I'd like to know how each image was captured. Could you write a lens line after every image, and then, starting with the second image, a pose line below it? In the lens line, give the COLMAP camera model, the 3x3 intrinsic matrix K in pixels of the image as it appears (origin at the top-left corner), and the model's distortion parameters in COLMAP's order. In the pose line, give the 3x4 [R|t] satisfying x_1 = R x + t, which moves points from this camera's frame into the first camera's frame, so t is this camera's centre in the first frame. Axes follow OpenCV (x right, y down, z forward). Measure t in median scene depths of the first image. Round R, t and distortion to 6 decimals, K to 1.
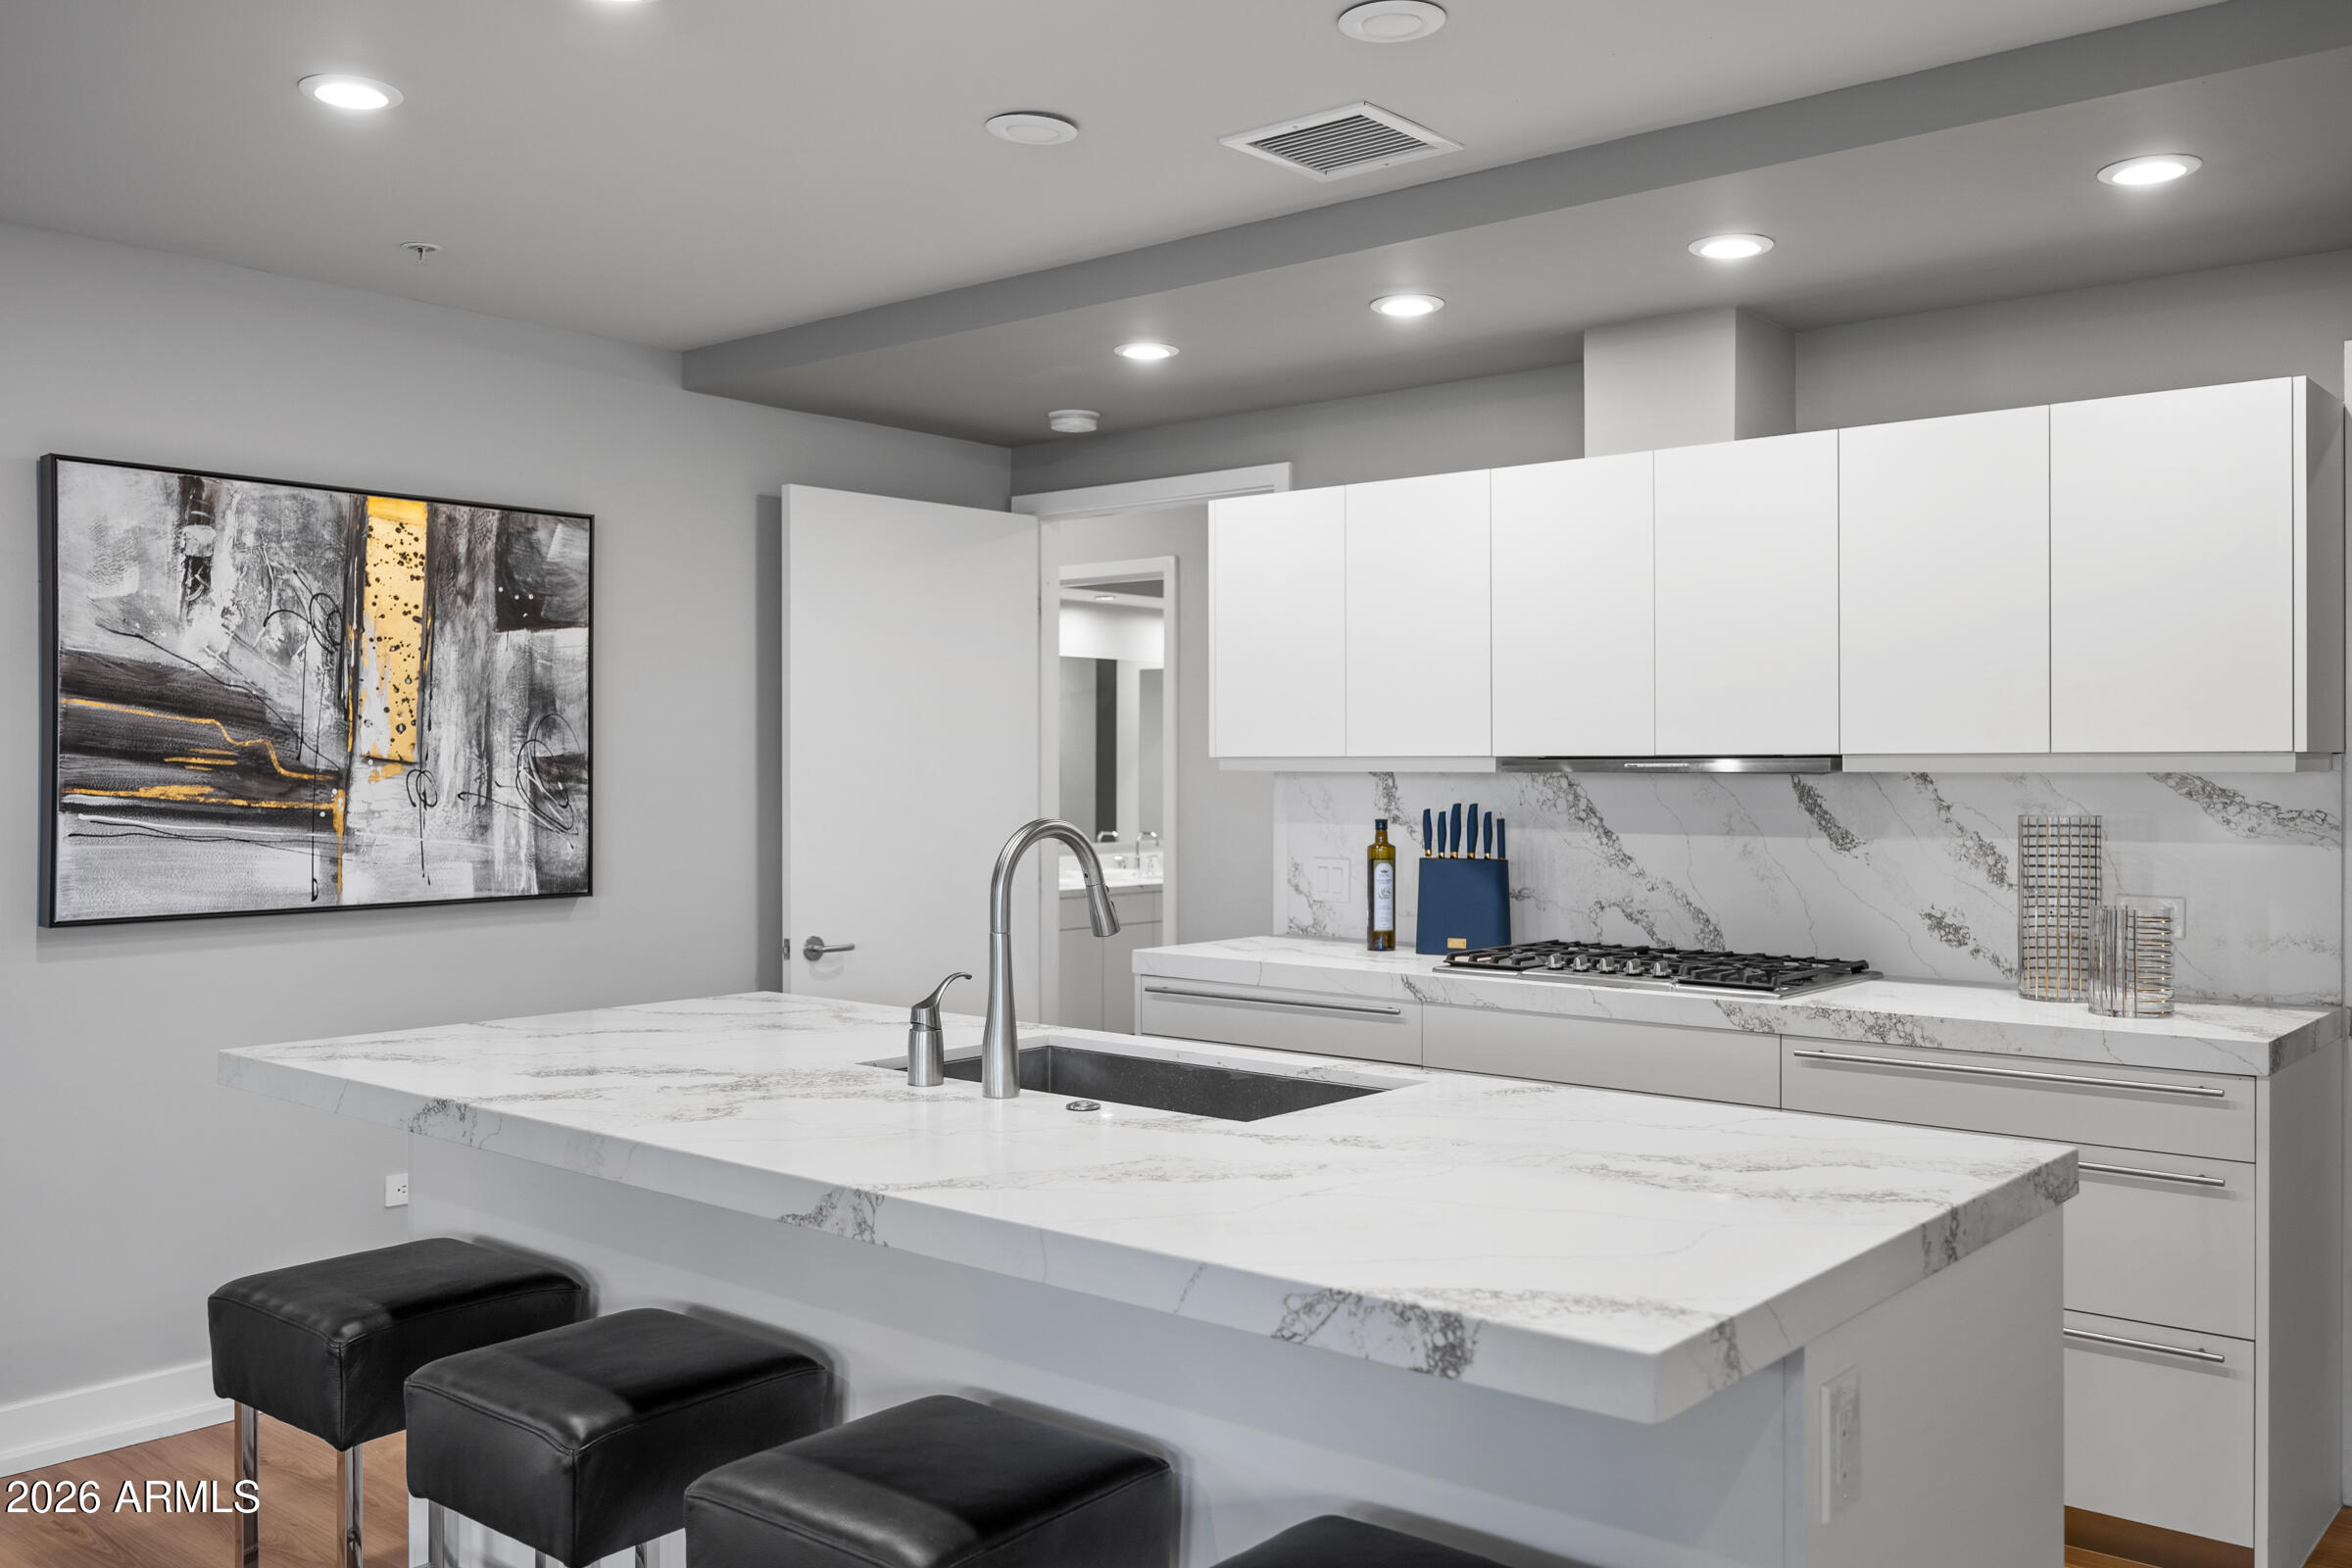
lens RADIAL K [[1962.4, 0, 1185.3], [0, 1962.4, 772.6], [0, 0, 1]] dist [-0.001373, 0.002956]
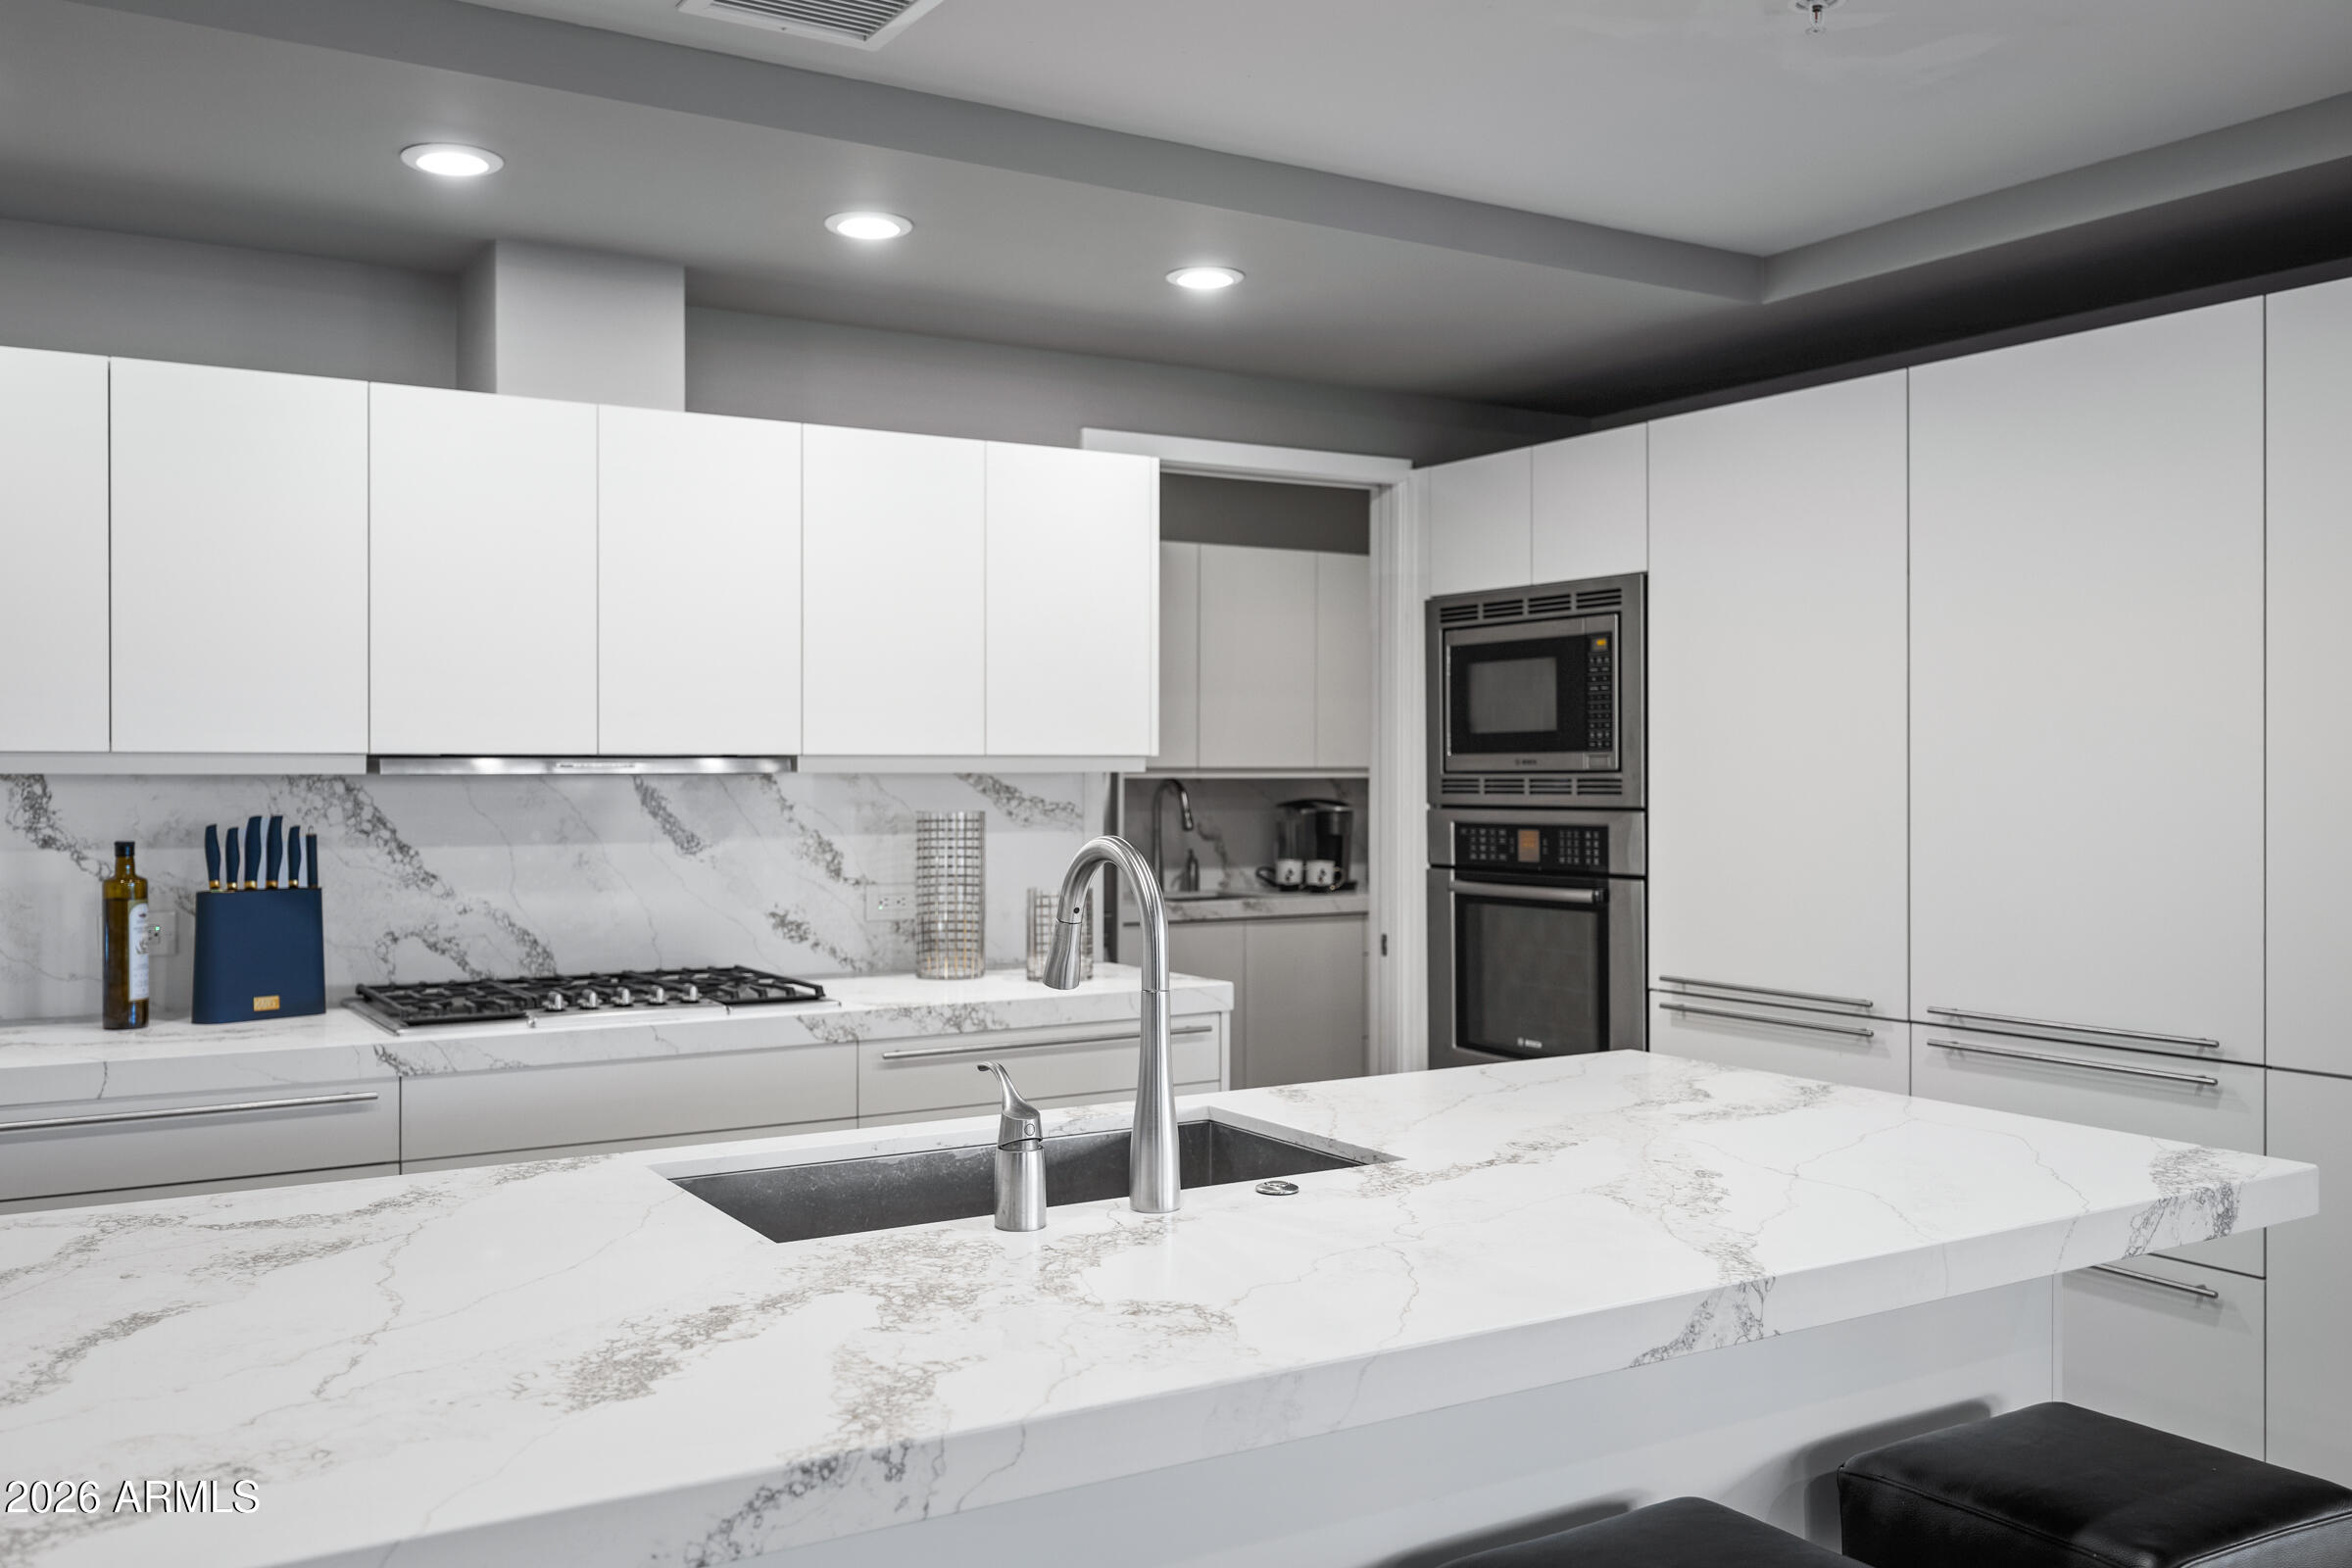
lens RADIAL K [[1962.4, 0, 1170.1], [0, 1962.4, 783.6], [0, 0, 1]] dist [-0.001373, 0.002956]
pose [[0.309500, -0.007821, 0.950867, -0.512222], [0.001546, 0.999969, 0.007722, -0.002015], [-0.950898, -0.000920, 0.309502, 0.486828]]
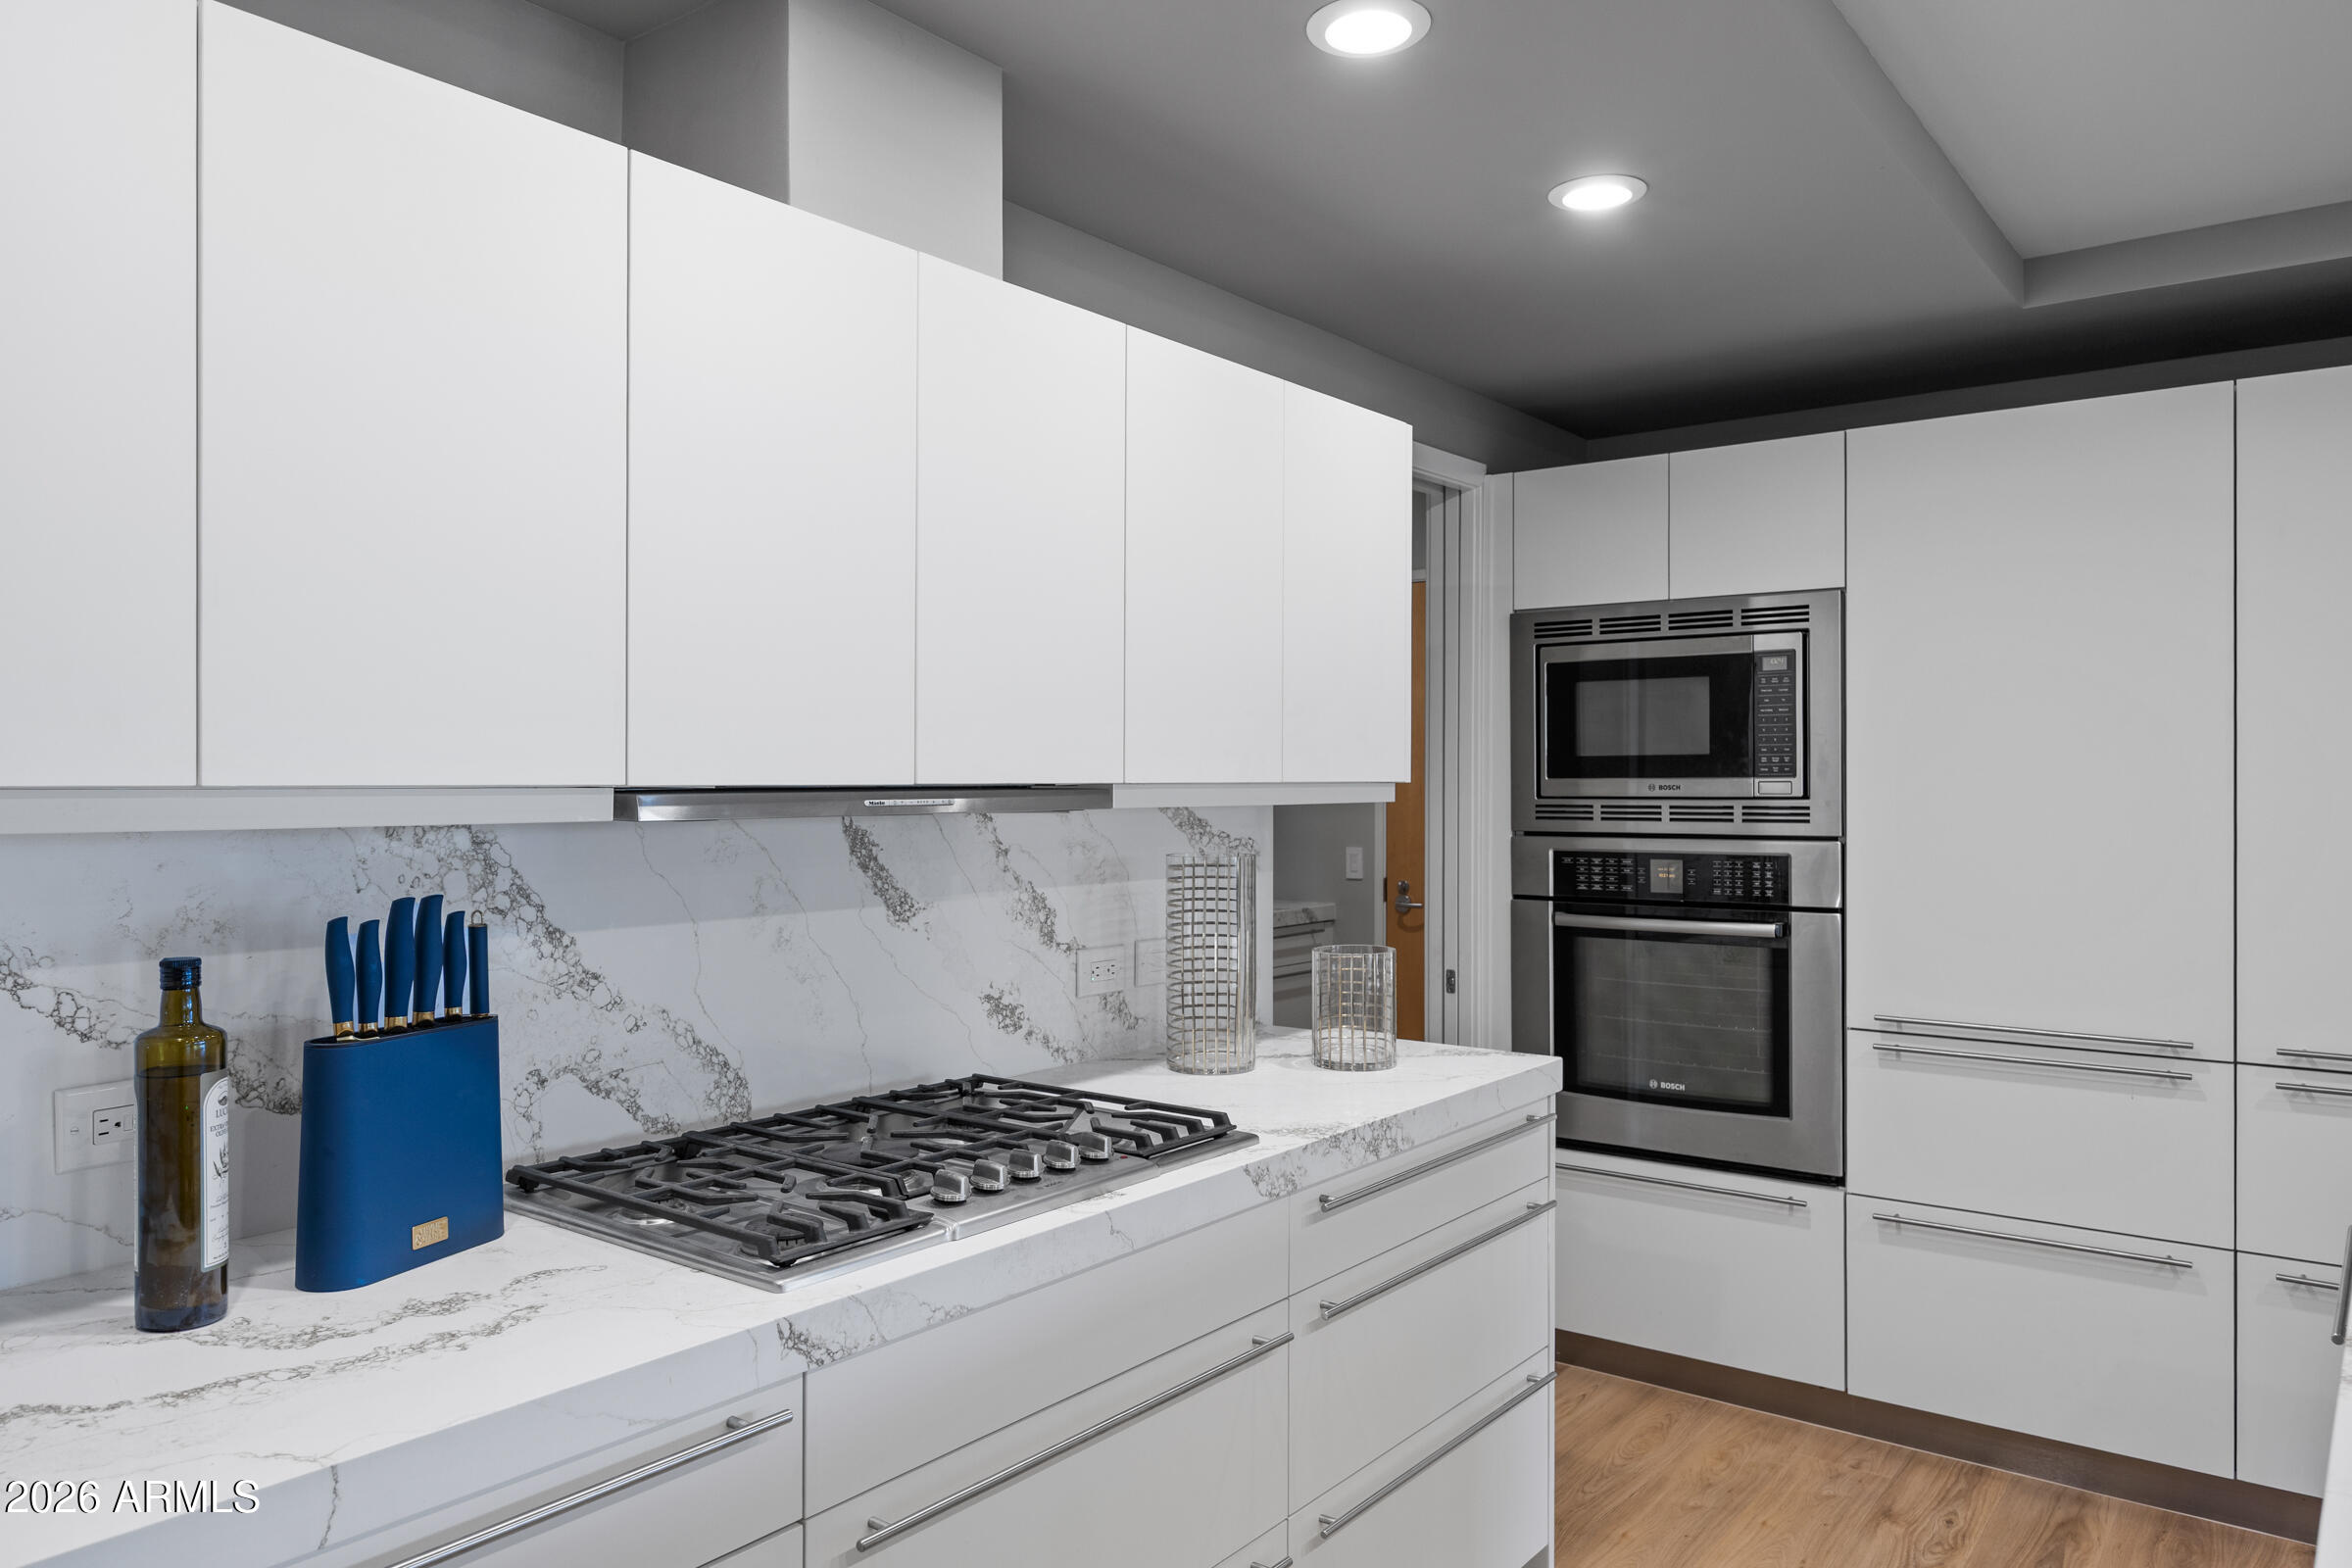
lens RADIAL K [[1595.4, 0, 1173.7], [0, 1595.4, 785.0], [0, 0, 1]] dist [0.000771, 0.002108]
pose [[-0.041769, -0.004276, 0.999118, -0.228264], [0.000762, 0.999990, 0.004312, -0.010643], [-0.999127, 0.000942, -0.041766, 0.943333]]
